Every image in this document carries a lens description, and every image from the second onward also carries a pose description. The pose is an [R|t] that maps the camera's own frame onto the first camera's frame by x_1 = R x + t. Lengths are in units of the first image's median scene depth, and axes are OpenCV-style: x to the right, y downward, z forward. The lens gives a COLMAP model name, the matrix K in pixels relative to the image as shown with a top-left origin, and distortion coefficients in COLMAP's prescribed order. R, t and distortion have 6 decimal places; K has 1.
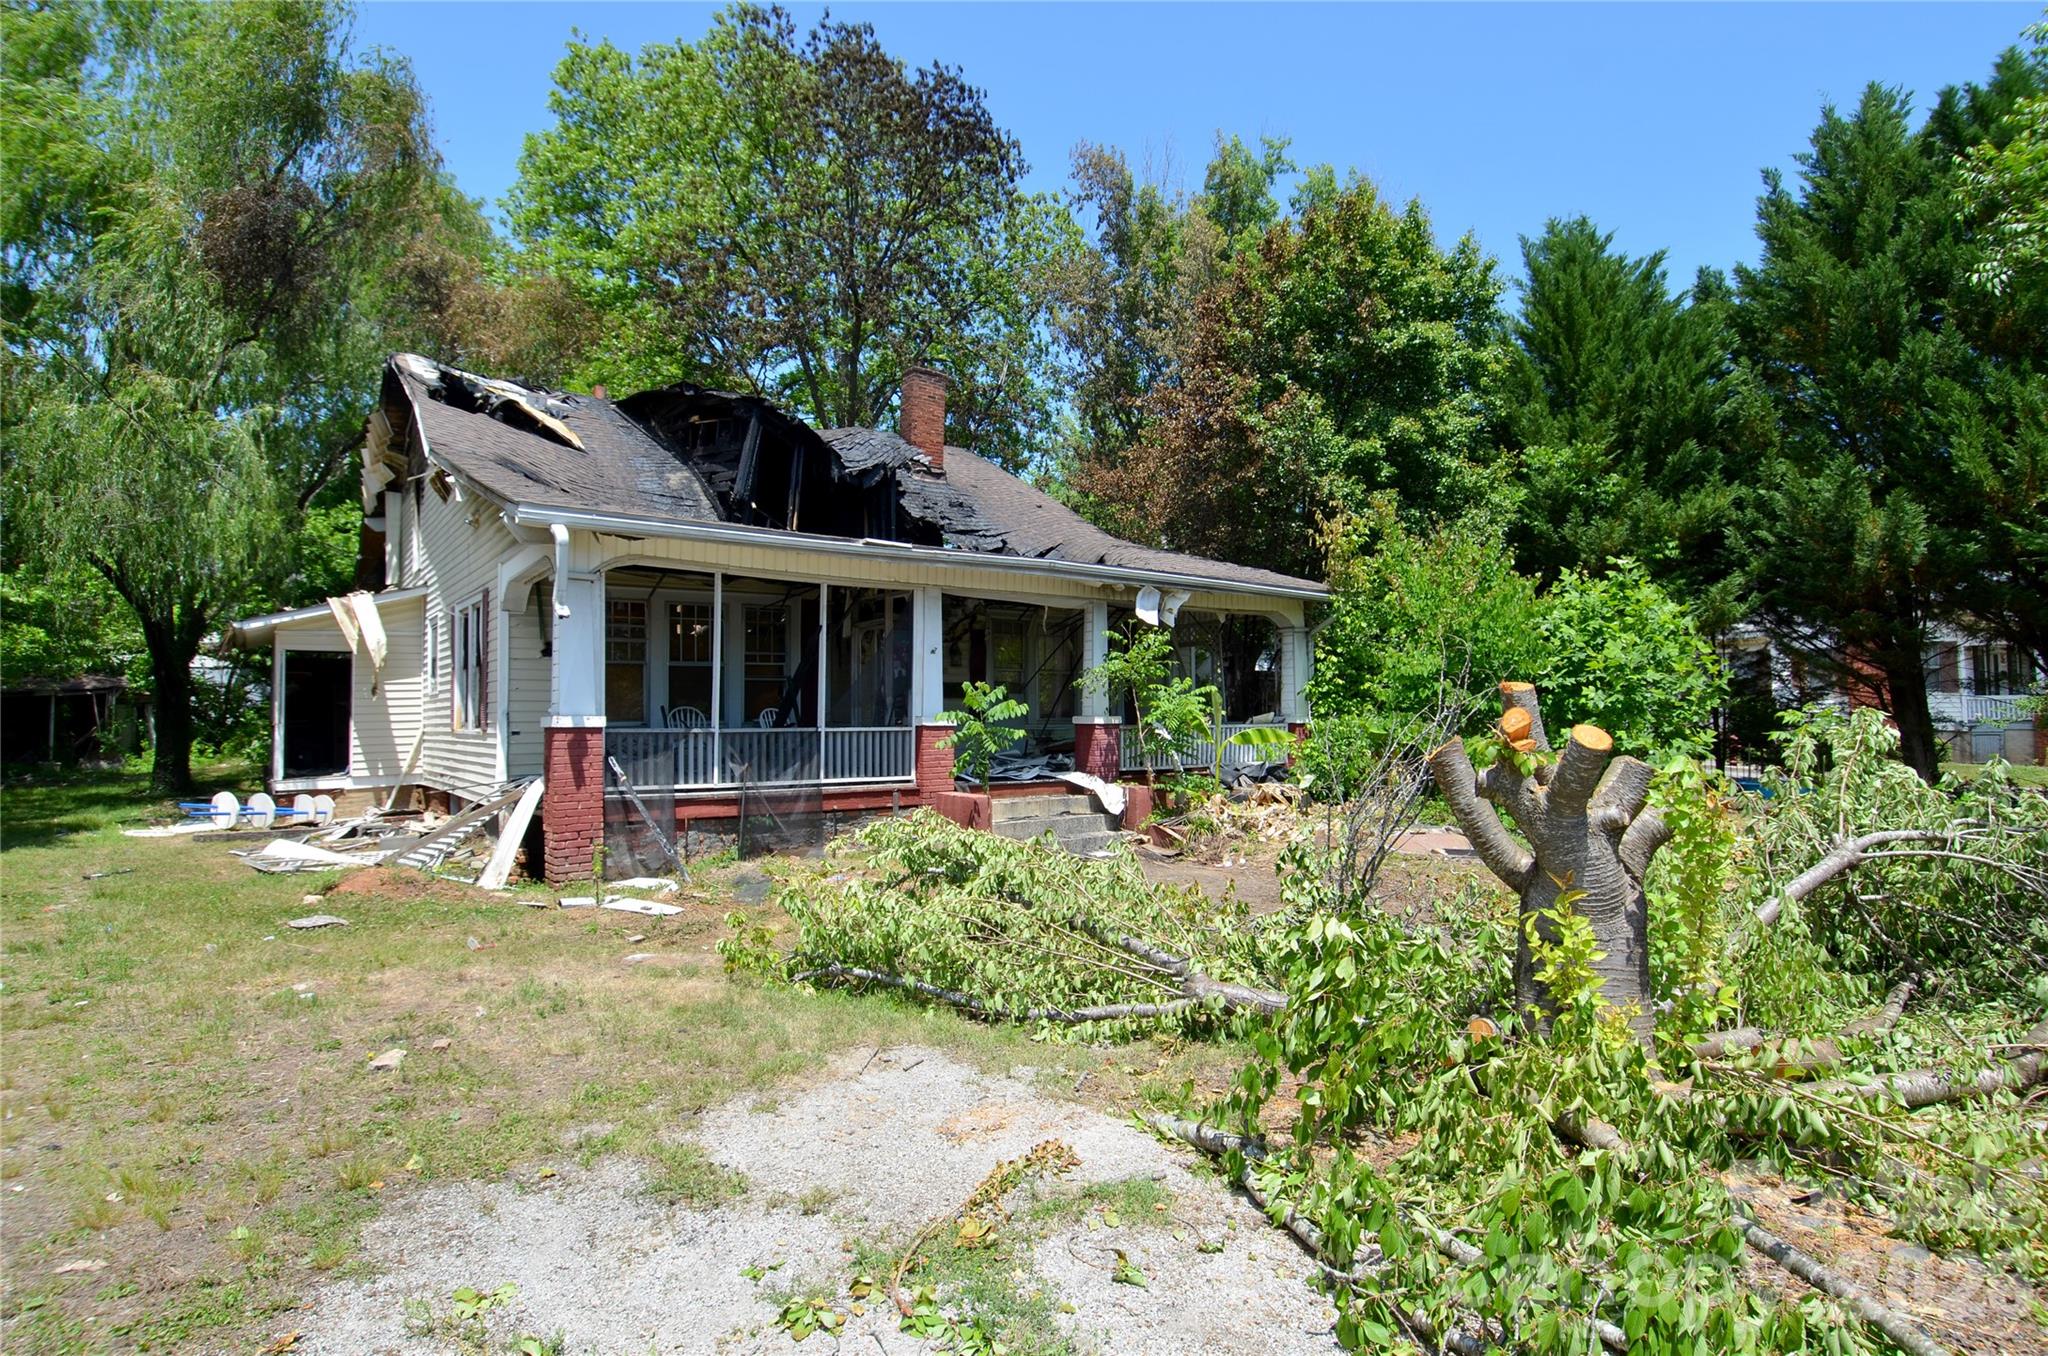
lens RADIAL K [[1062.4, 0, 1024.0], [0, 1062.4, 678.0], [0, 0, 1]] dist [0.024788, -0.032958]
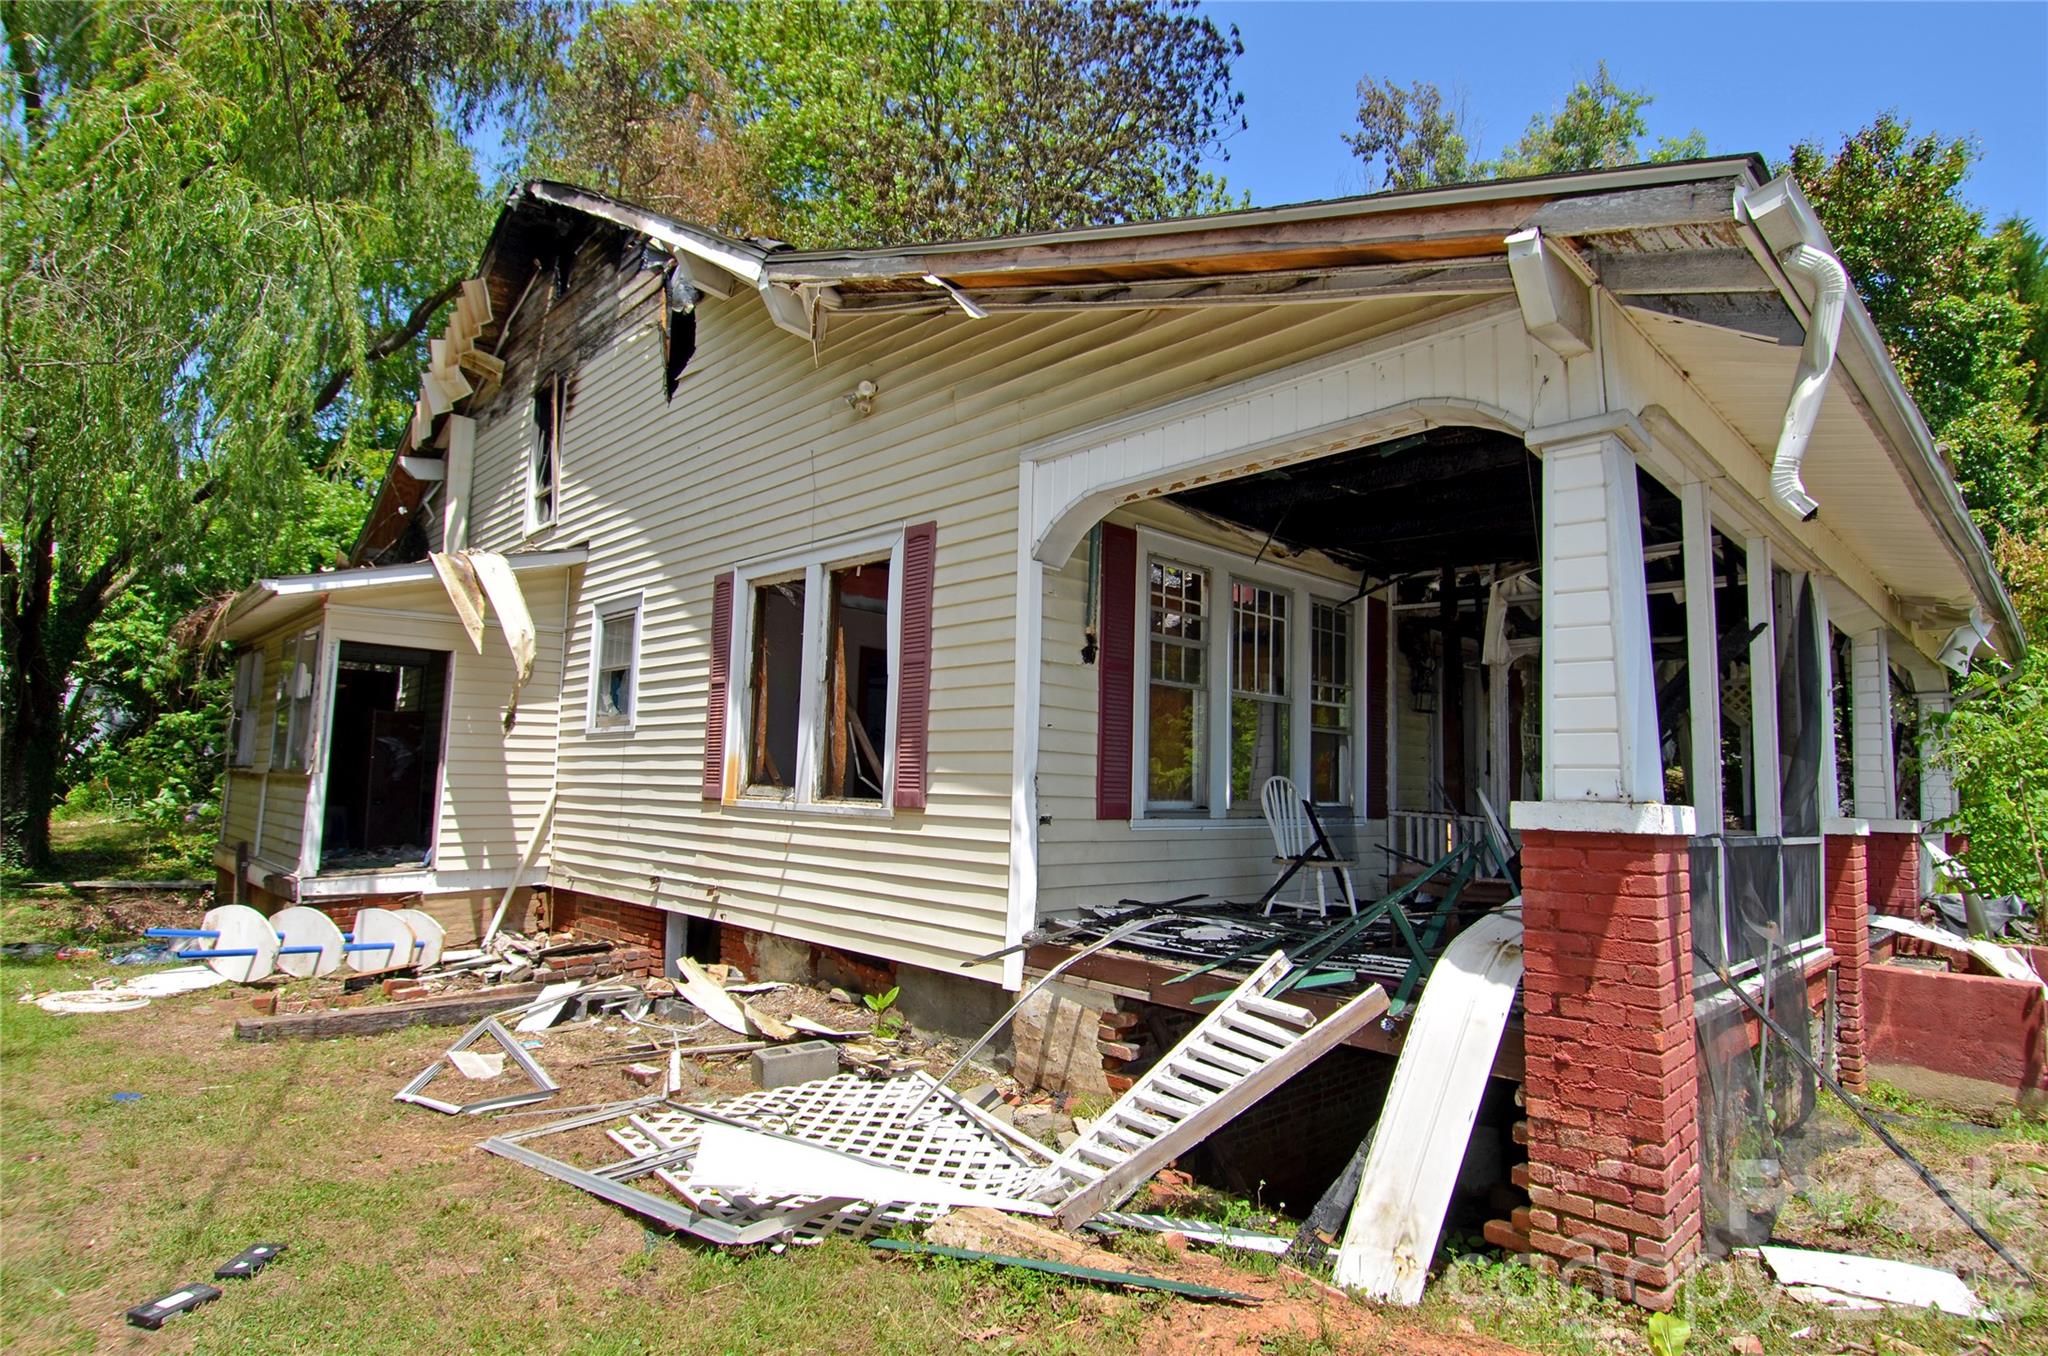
lens RADIAL K [[1062.4, 0, 1024.0], [0, 1062.4, 678.0], [0, 0, 1]] dist [0.024788, -0.032958]
pose [[0.988993, 0.053411, 0.137986, -0.411389], [-0.043928, 0.996517, -0.070881, 0.017245], [-0.141291, 0.064039, 0.987895, 0.397299]]
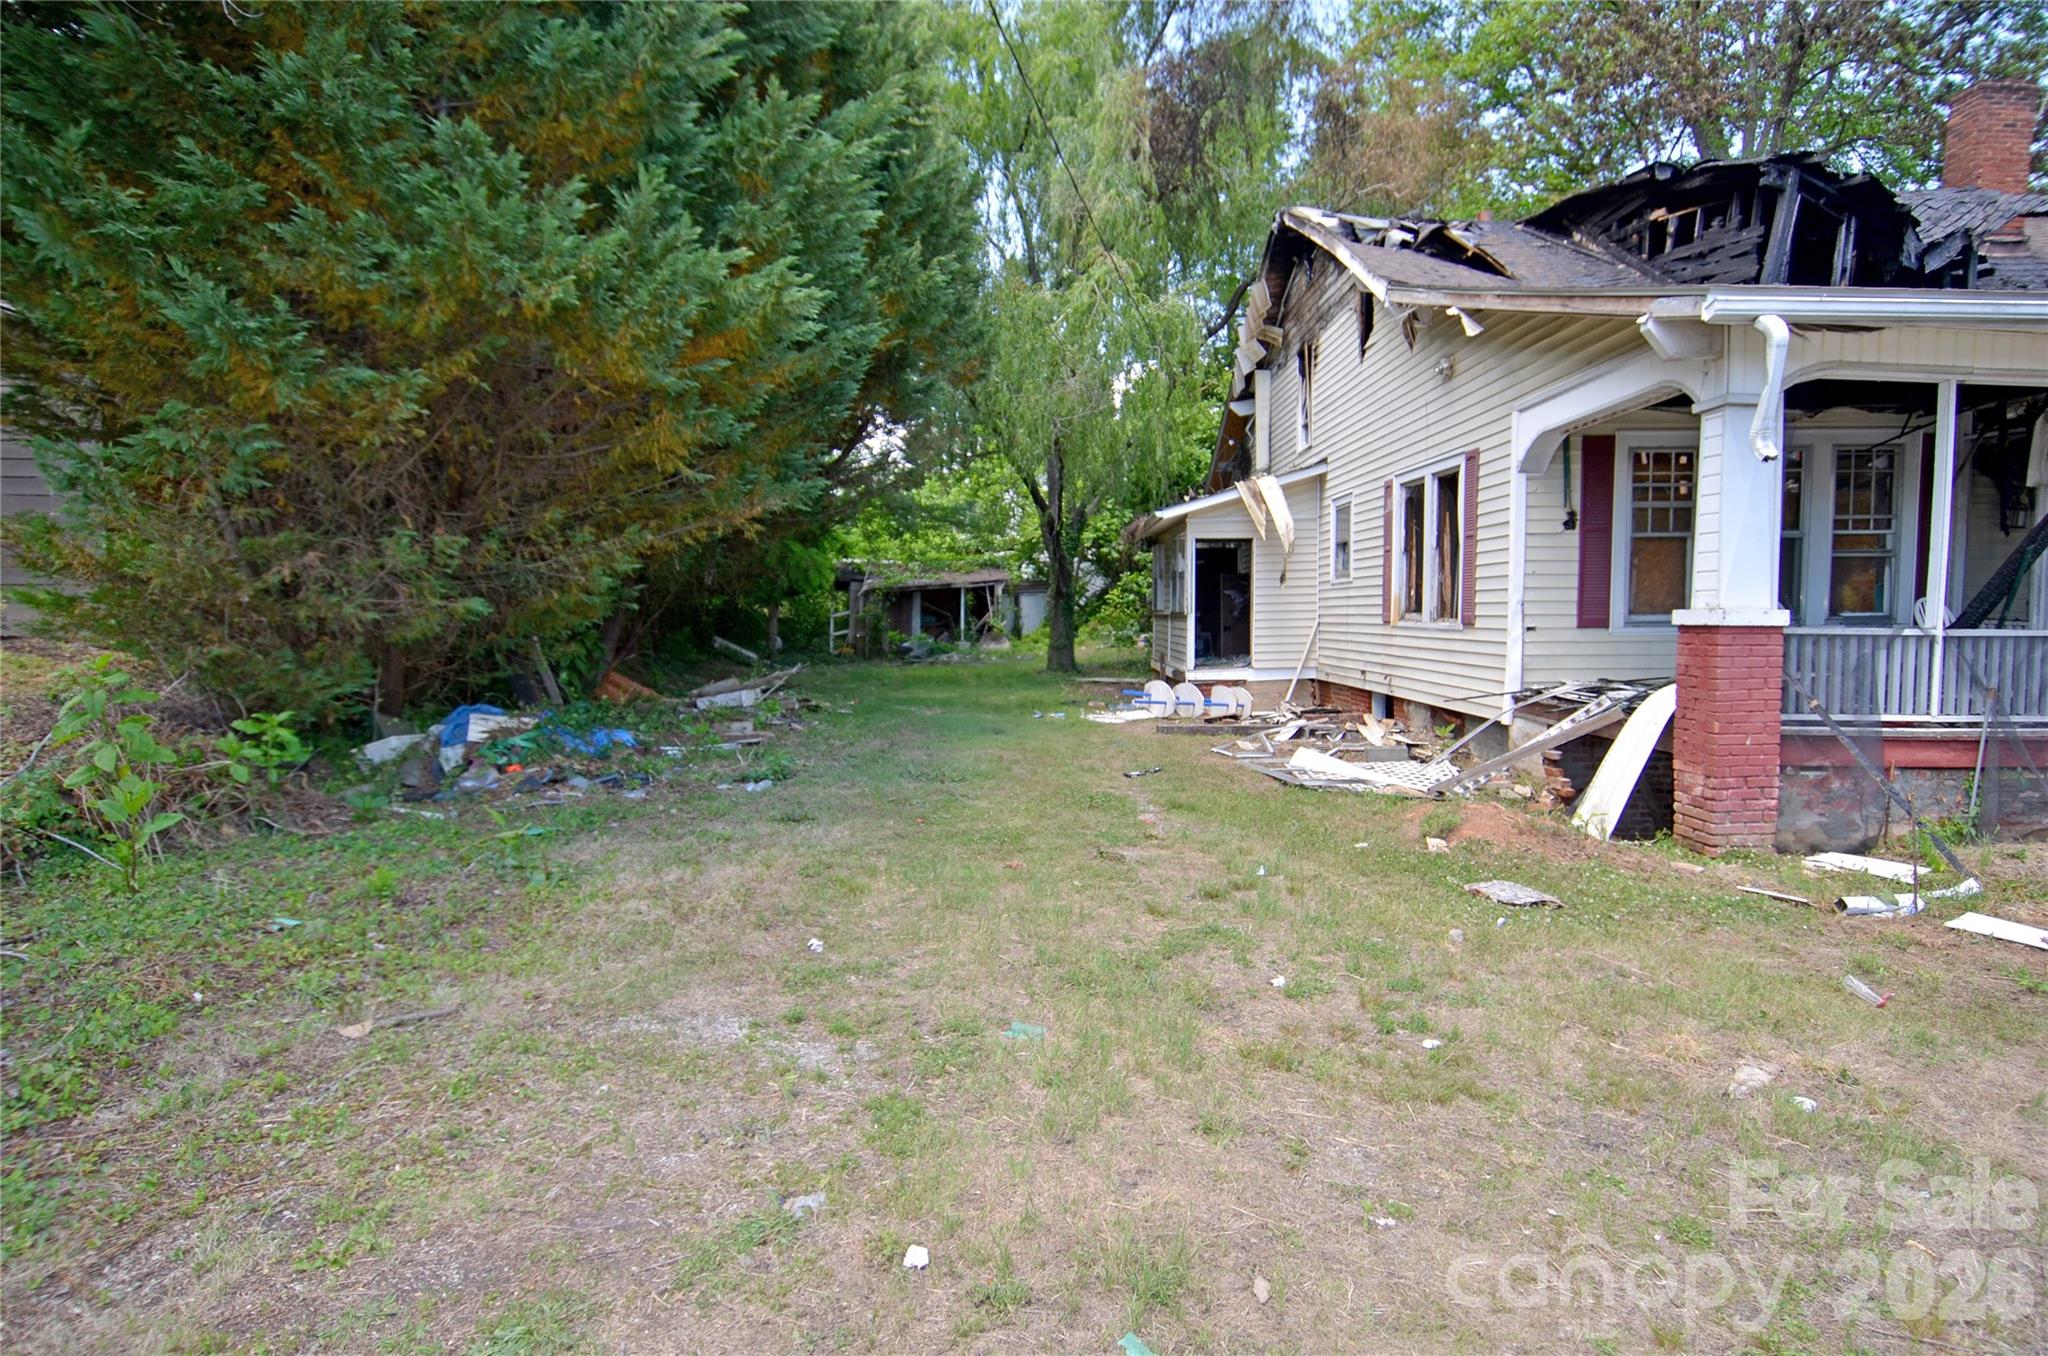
lens RADIAL K [[1062.4, 0, 1024.0], [0, 1062.4, 678.0], [0, 0, 1]] dist [0.024788, -0.032958]
pose [[0.806515, 0.044936, -0.589503, -0.230741], [0.016911, 0.994946, 0.098978, 0.002797], [0.590971, -0.089796, 0.801679, 0.102856]]
